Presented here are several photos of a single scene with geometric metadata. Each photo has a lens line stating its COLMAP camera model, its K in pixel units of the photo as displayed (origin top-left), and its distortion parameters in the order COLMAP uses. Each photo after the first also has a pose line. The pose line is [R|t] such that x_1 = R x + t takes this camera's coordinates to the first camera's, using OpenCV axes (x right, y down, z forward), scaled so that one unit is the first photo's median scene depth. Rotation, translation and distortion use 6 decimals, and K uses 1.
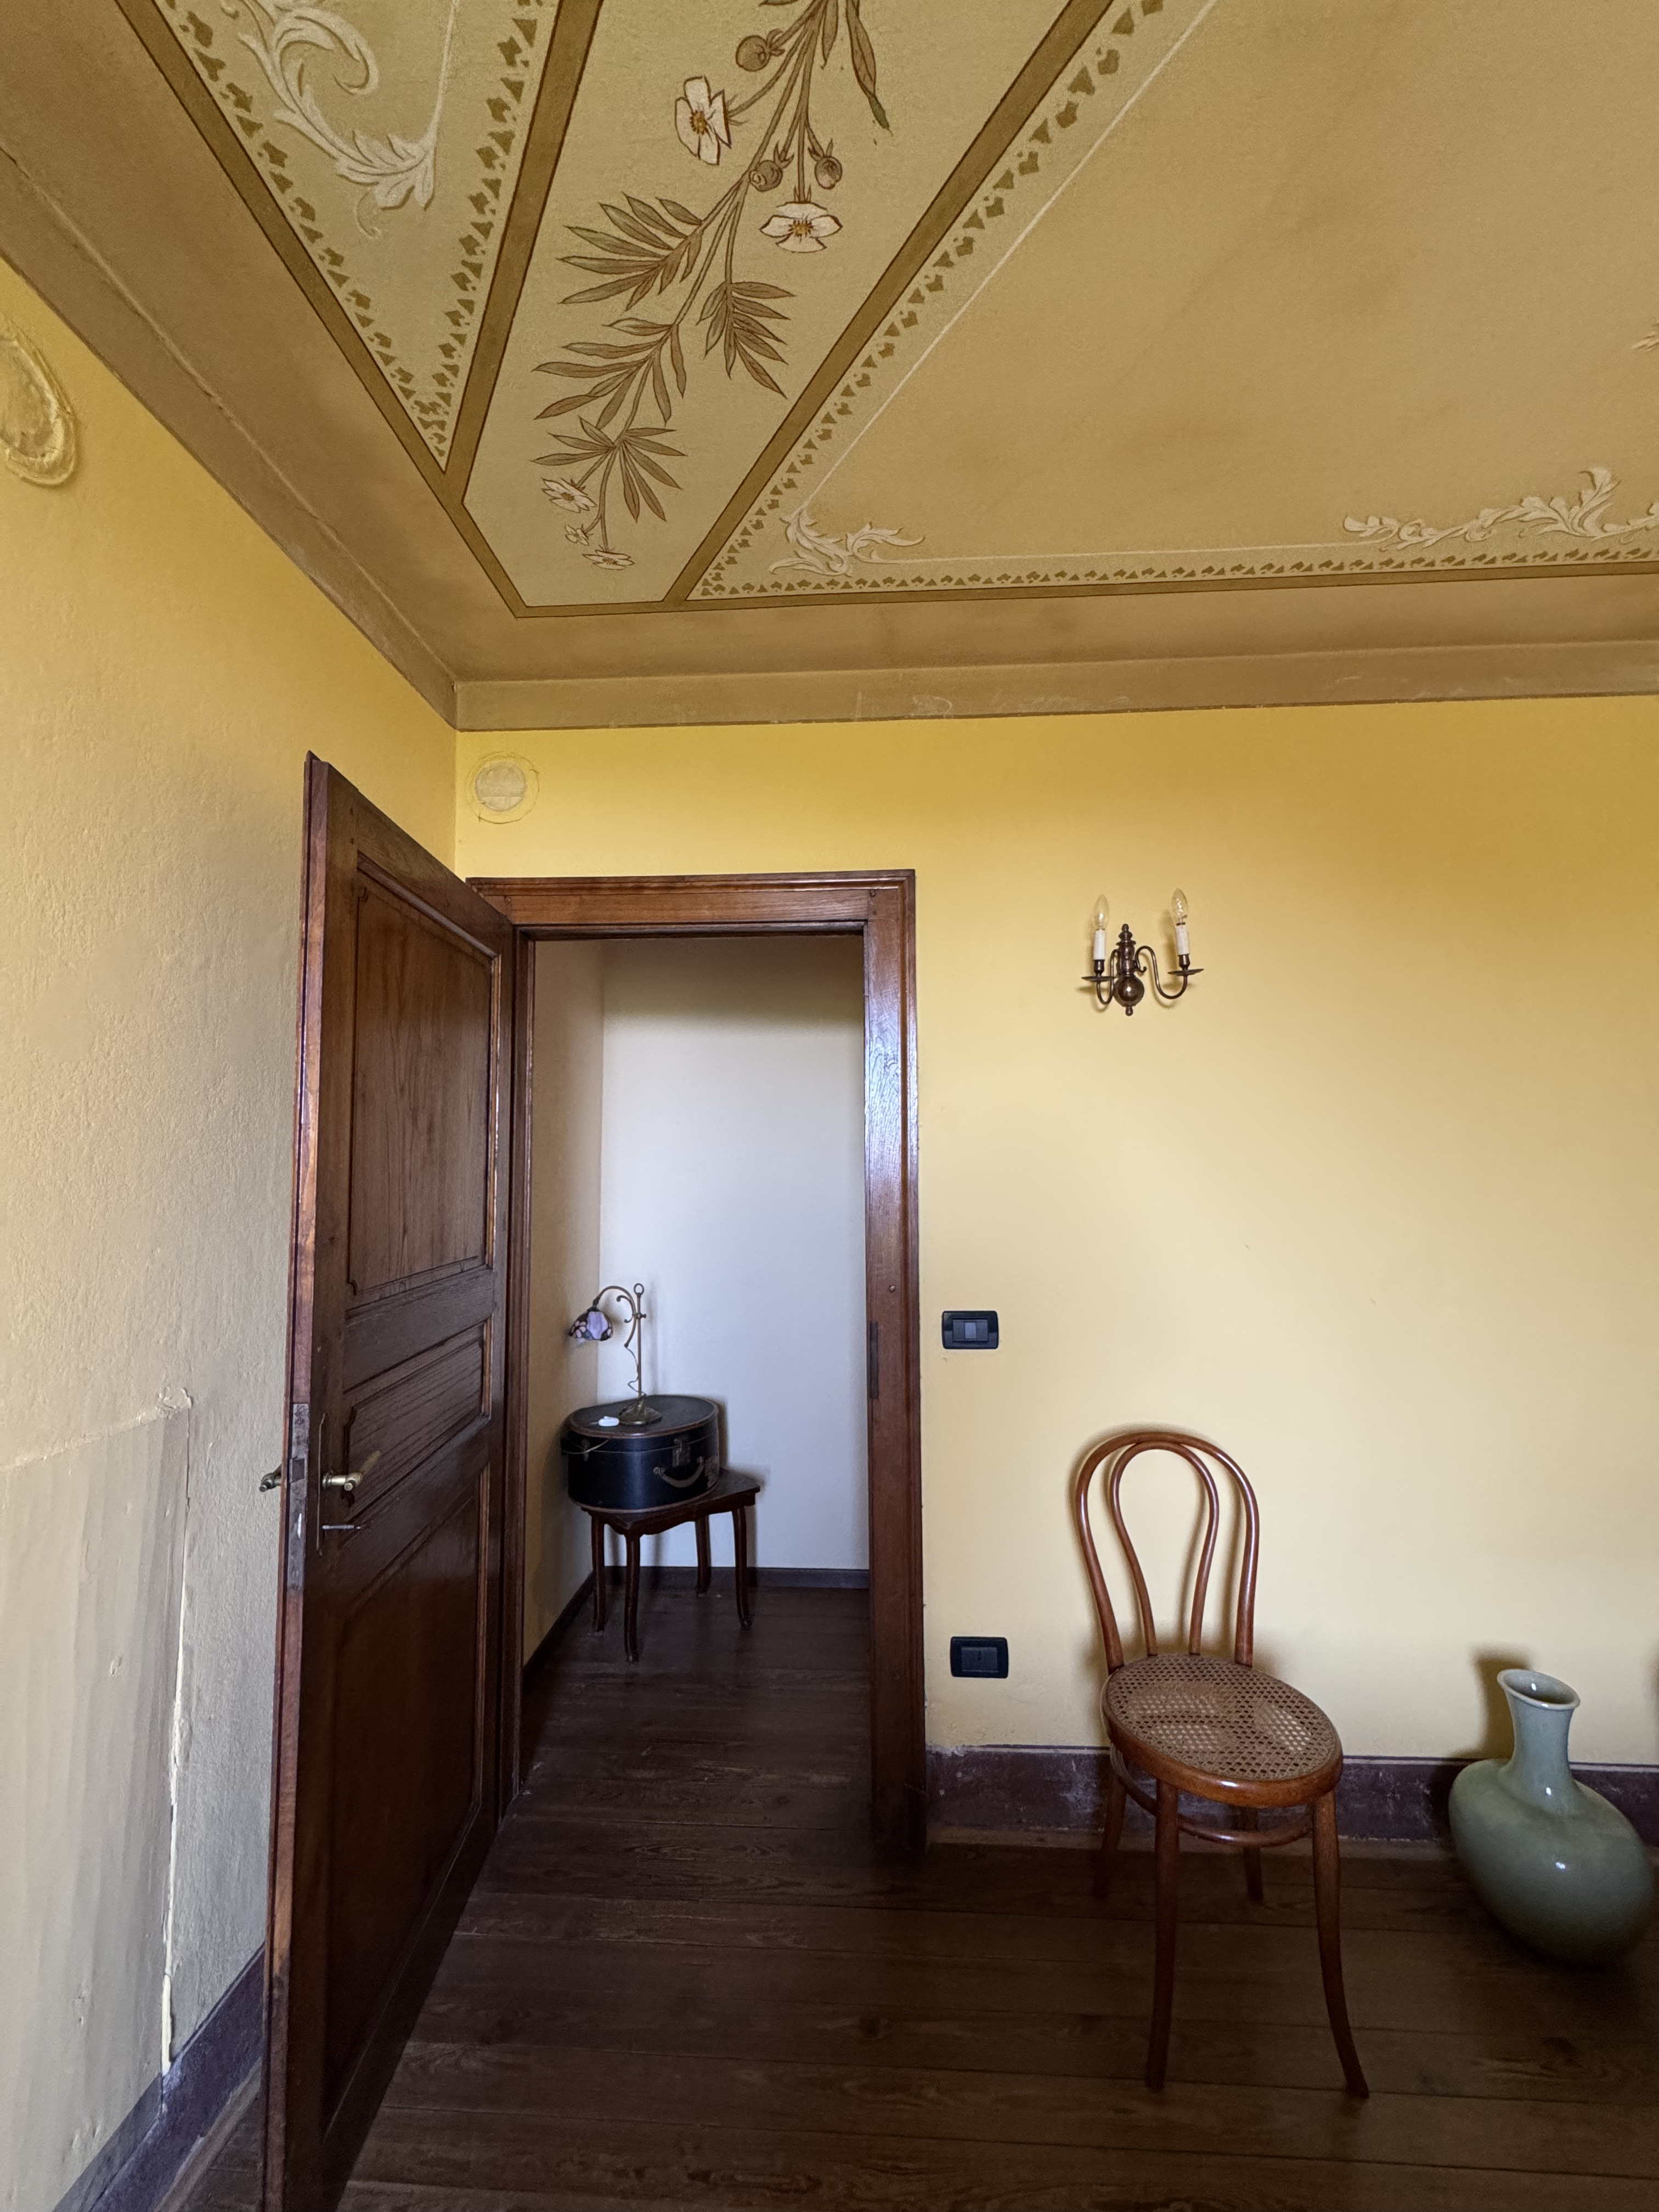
lens RADIAL K [[881.0, 0, 823.9], [0, 881.0, 1108.9], [0, 0, 1]] dist [-0.002436, -0.000104]
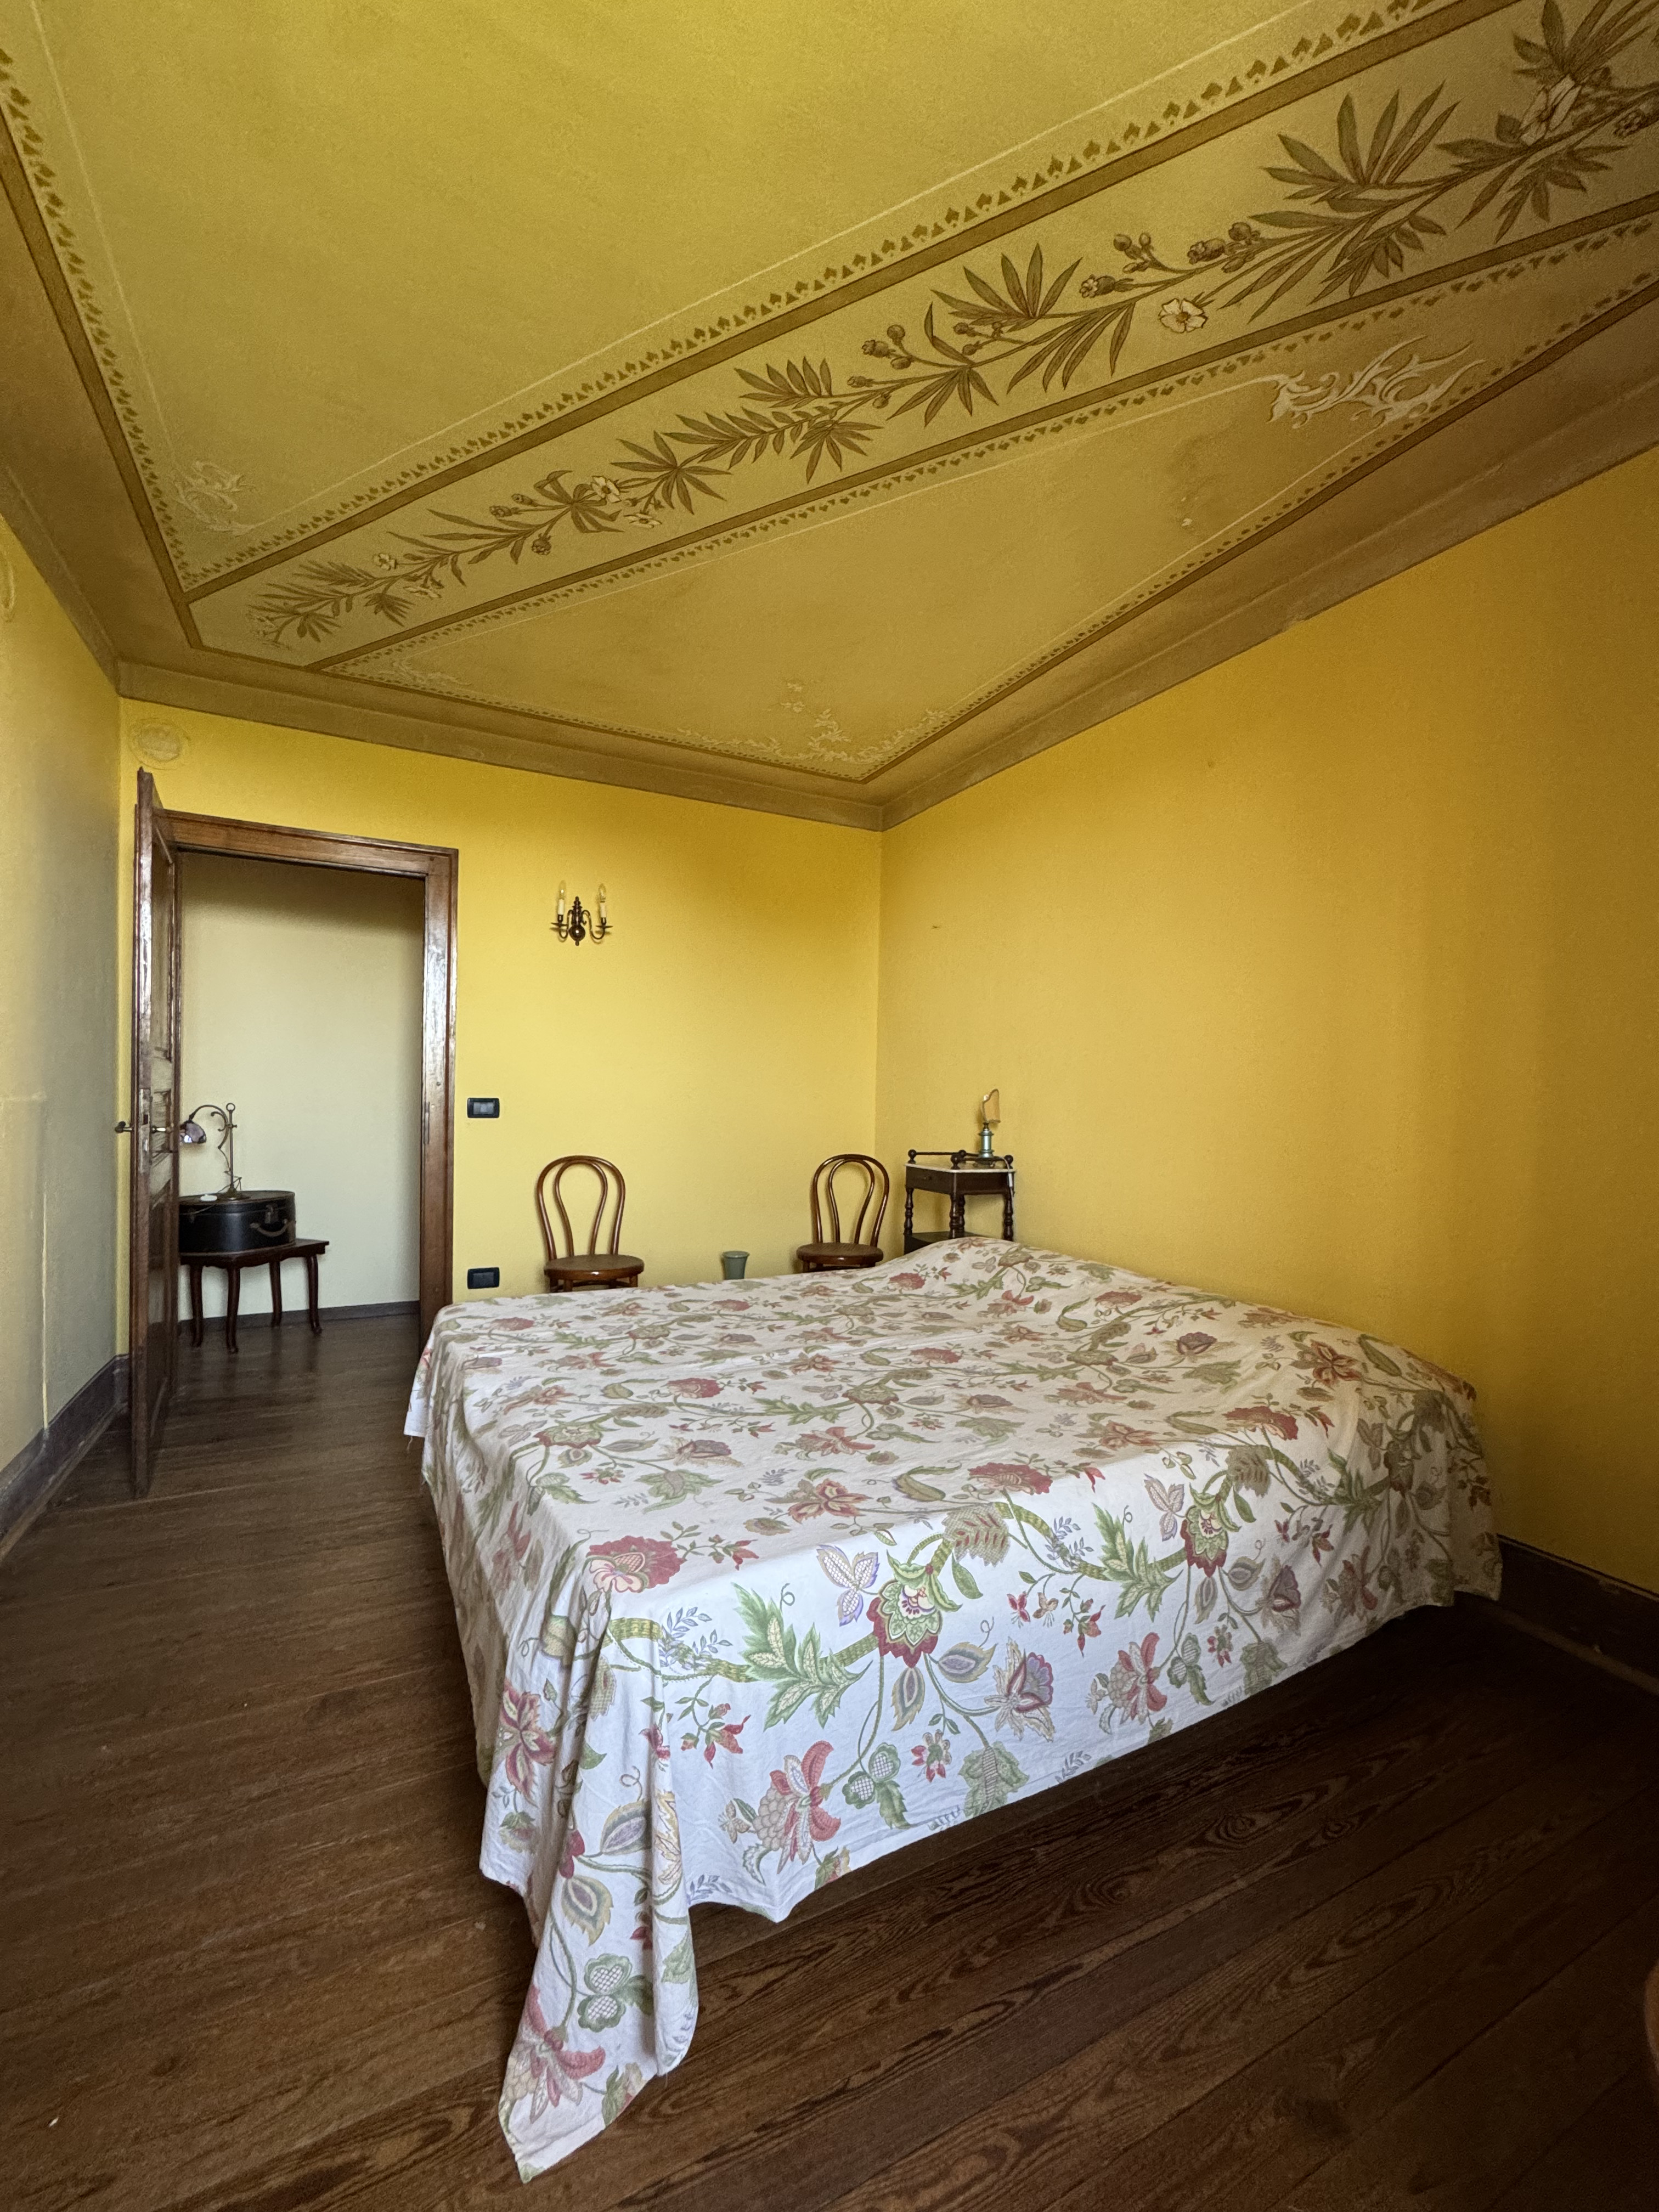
lens RADIAL K [[881.0, 0, 825.1], [0, 881.0, 1111.1], [0, 0, 1]] dist [-0.002436, -0.000104]
pose [[0.863156, 0.014562, 0.504727, -0.148516], [-0.059669, 0.995522, 0.073322, 0.079185], [-0.501399, -0.093405, 0.860160, -0.953347]]
